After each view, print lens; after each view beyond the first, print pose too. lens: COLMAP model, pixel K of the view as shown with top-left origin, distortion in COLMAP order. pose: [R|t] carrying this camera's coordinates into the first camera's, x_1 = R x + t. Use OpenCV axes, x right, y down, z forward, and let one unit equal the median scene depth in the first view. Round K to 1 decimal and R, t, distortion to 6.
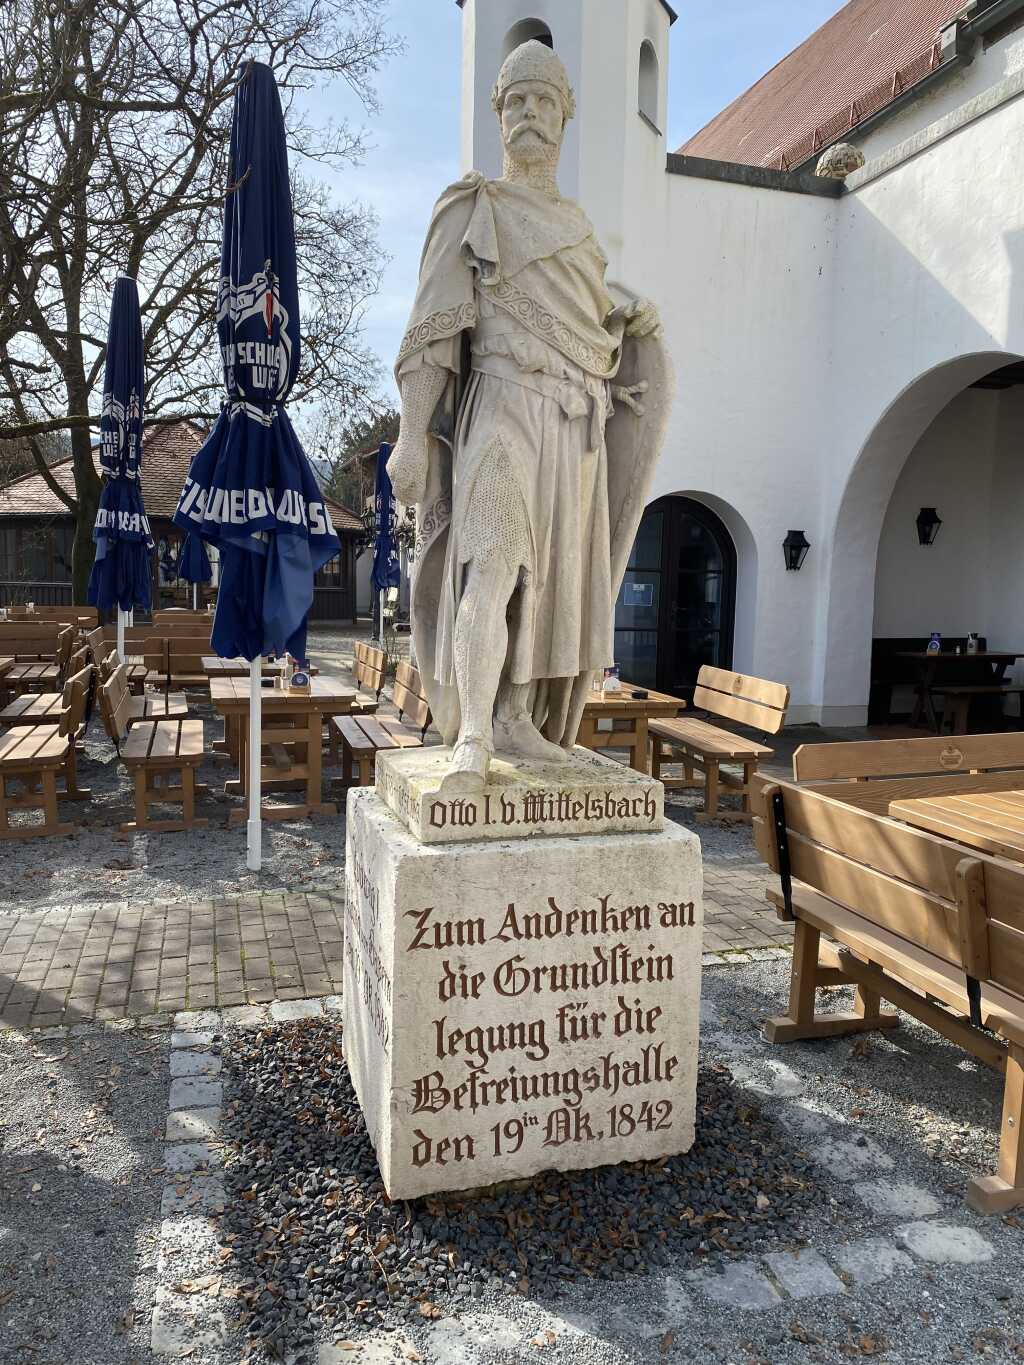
lens RADIAL K [[1028.2, 0, 512.0], [0, 1028.2, 682.5], [0, 0, 1]] dist [0.028431, -0.043758]
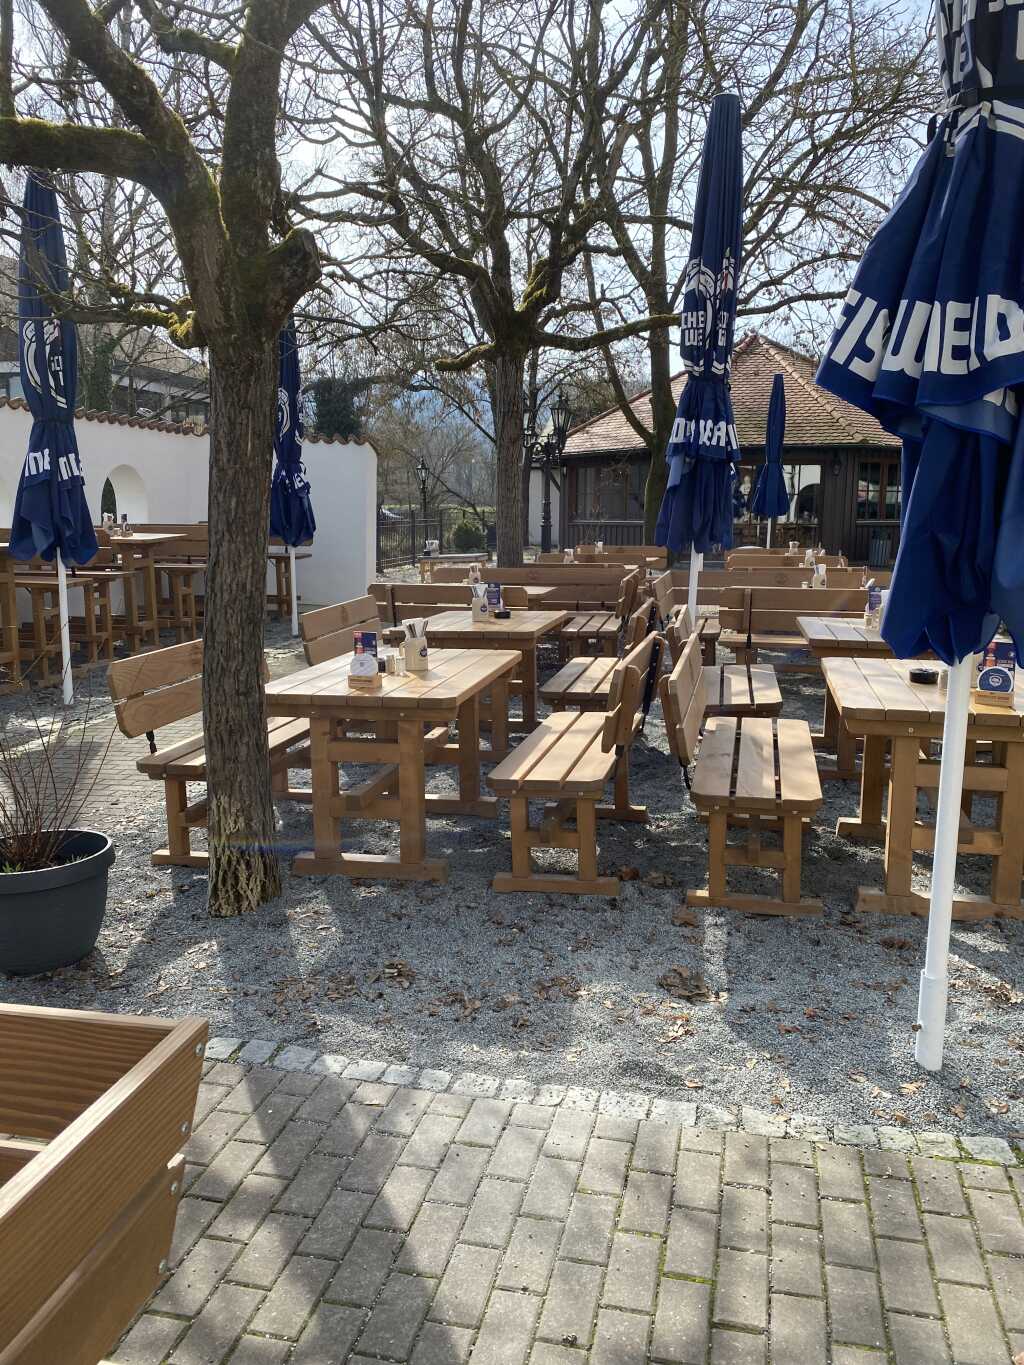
lens RADIAL K [[1041.0, 0, 535.9], [0, 1041.0, 680.9], [0, 0, 1]] dist [0.105169, -0.220528]
pose [[0.875123, 0.065362, -0.479466, -0.150124], [-0.038448, 0.997095, 0.065752, -0.030532], [0.482371, -0.039107, 0.875094, 0.373594]]
